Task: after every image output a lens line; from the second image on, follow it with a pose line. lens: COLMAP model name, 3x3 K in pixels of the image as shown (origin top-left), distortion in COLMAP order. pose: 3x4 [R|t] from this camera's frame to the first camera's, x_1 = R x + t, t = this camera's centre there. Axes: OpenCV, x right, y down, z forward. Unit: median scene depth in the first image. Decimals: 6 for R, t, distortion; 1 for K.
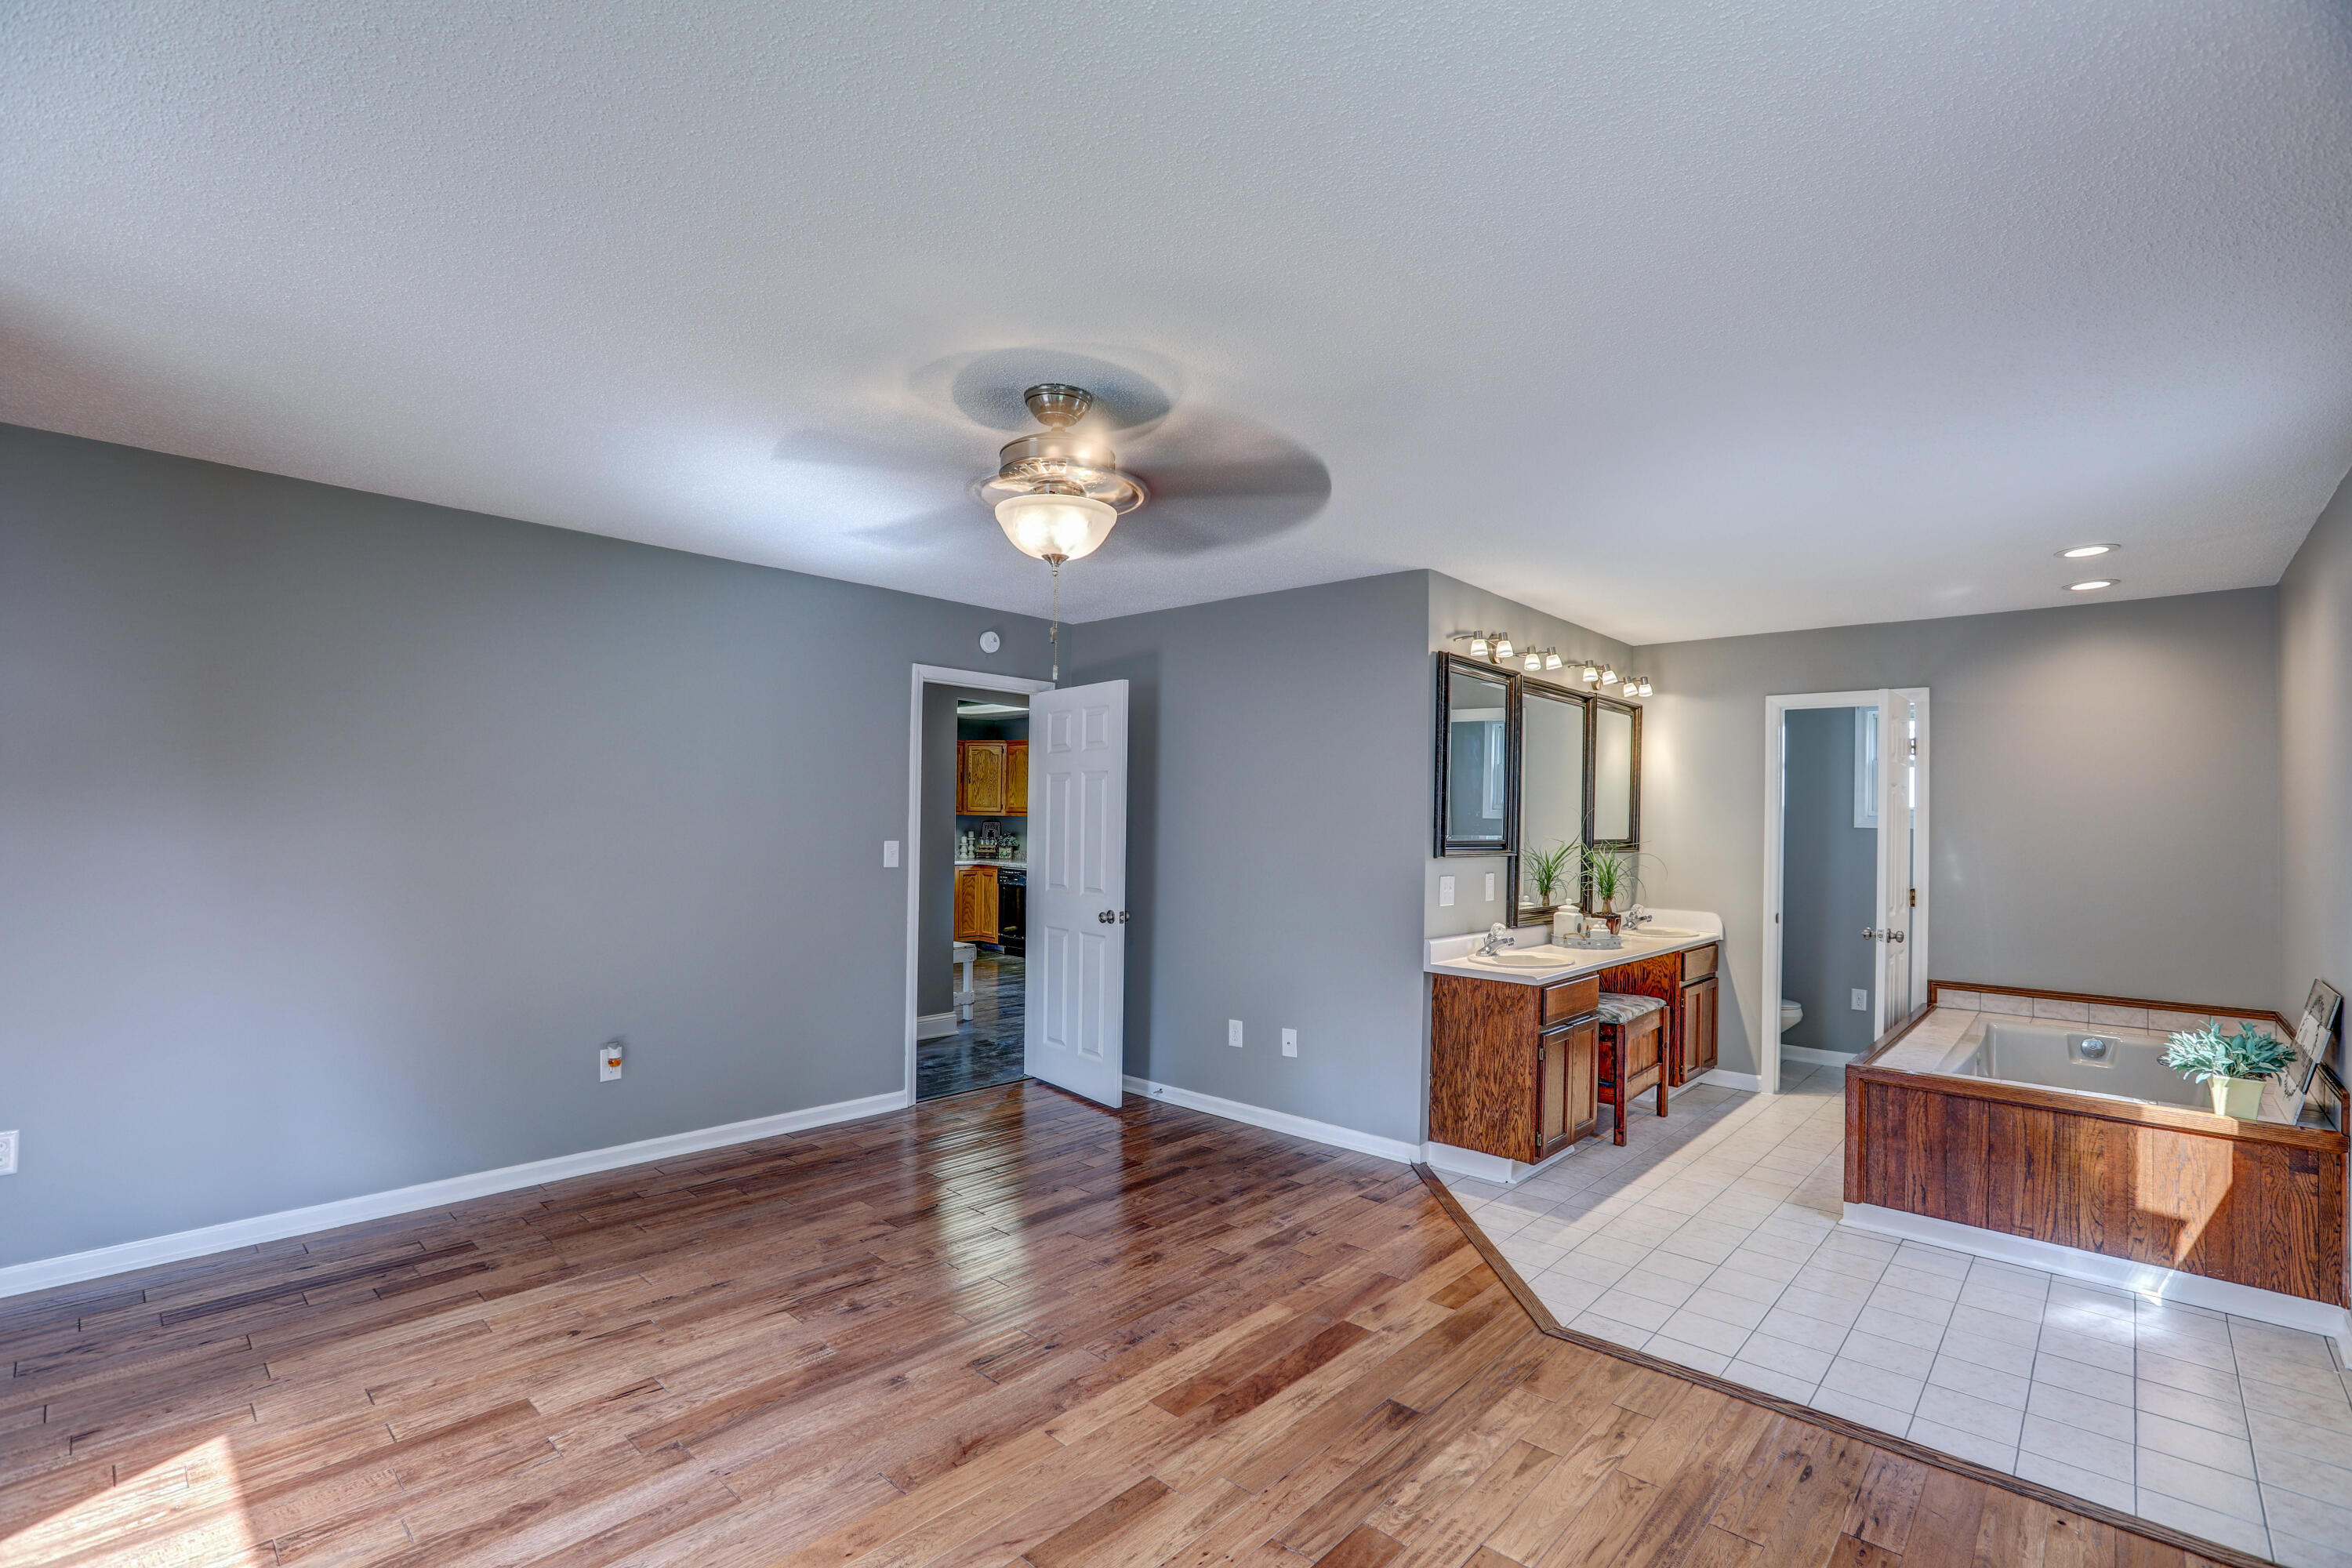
lens RADIAL K [[1065.5, 0, 1172.4], [0, 1065.5, 794.4], [0, 0, 1]] dist [-0.034232, -0.000913]
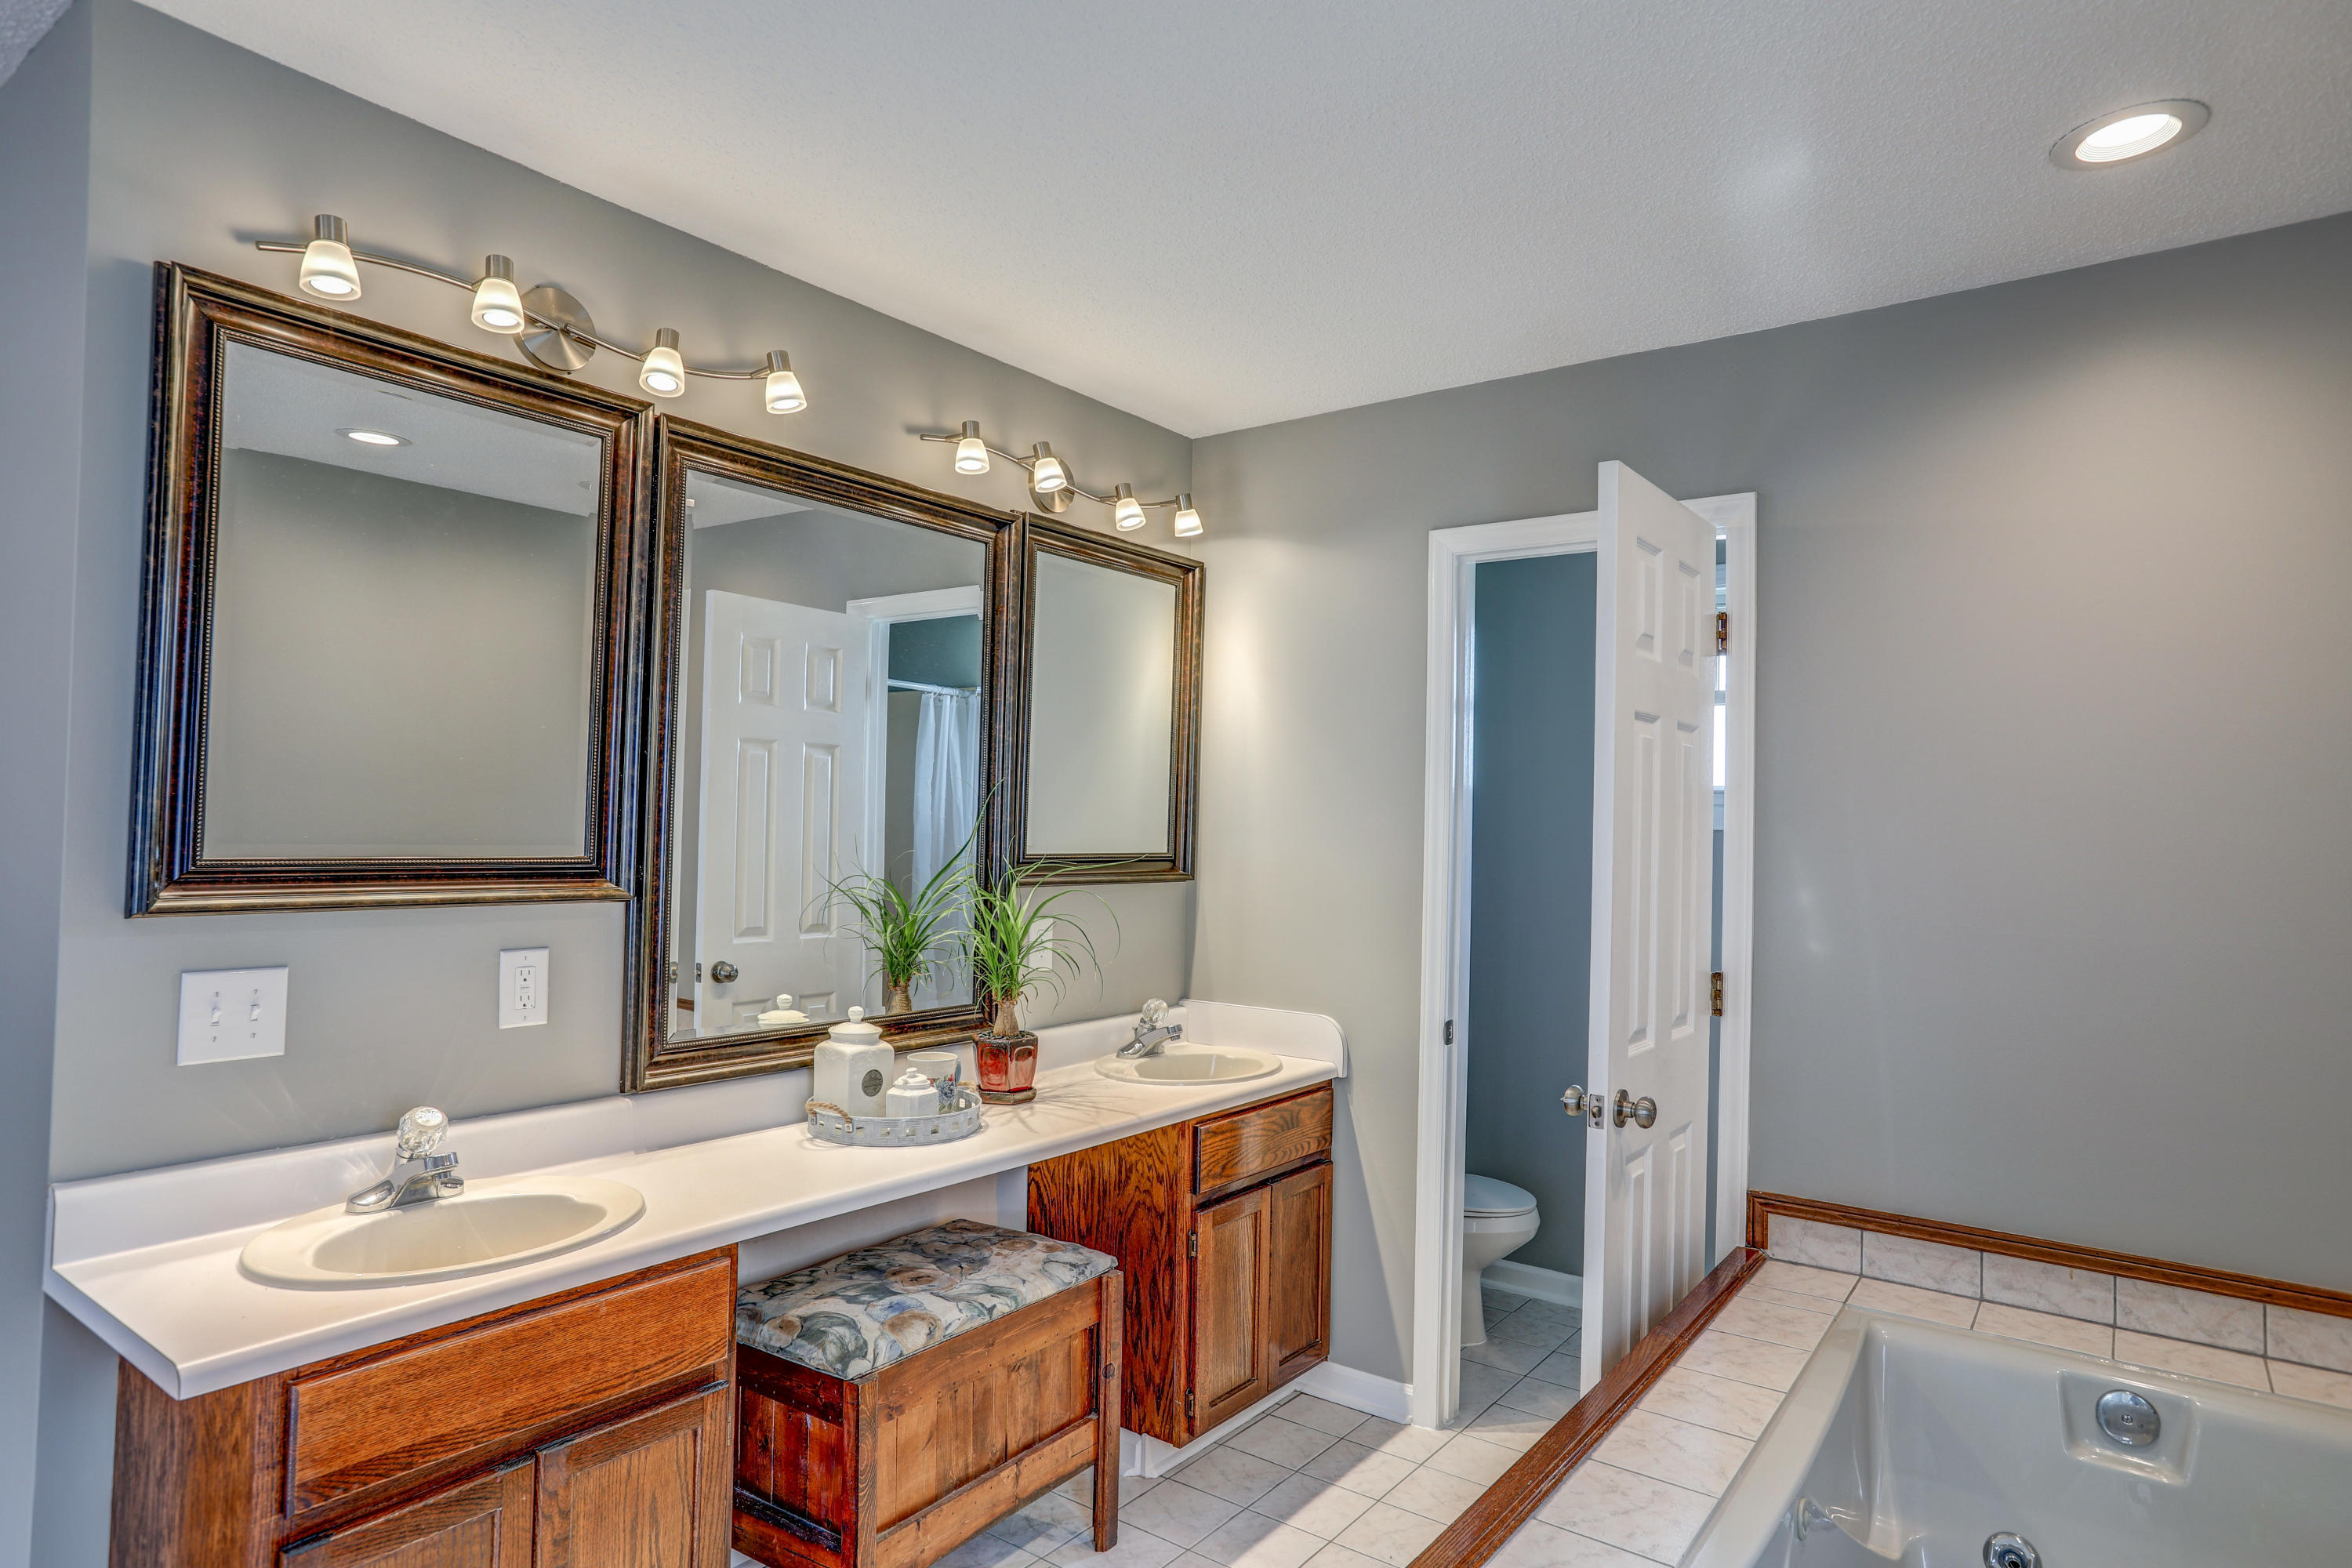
lens RADIAL K [[1336.8, 0, 1175.0], [0, 1336.8, 790.5], [0, 0, 1]] dist [-0.031495, 0.006494]
pose [[0.994162, 0.002789, 0.107859, 0.437541], [-0.002900, 0.999995, 0.000866, 0.017676], [-0.107857, -0.001174, 0.994166, 0.498748]]
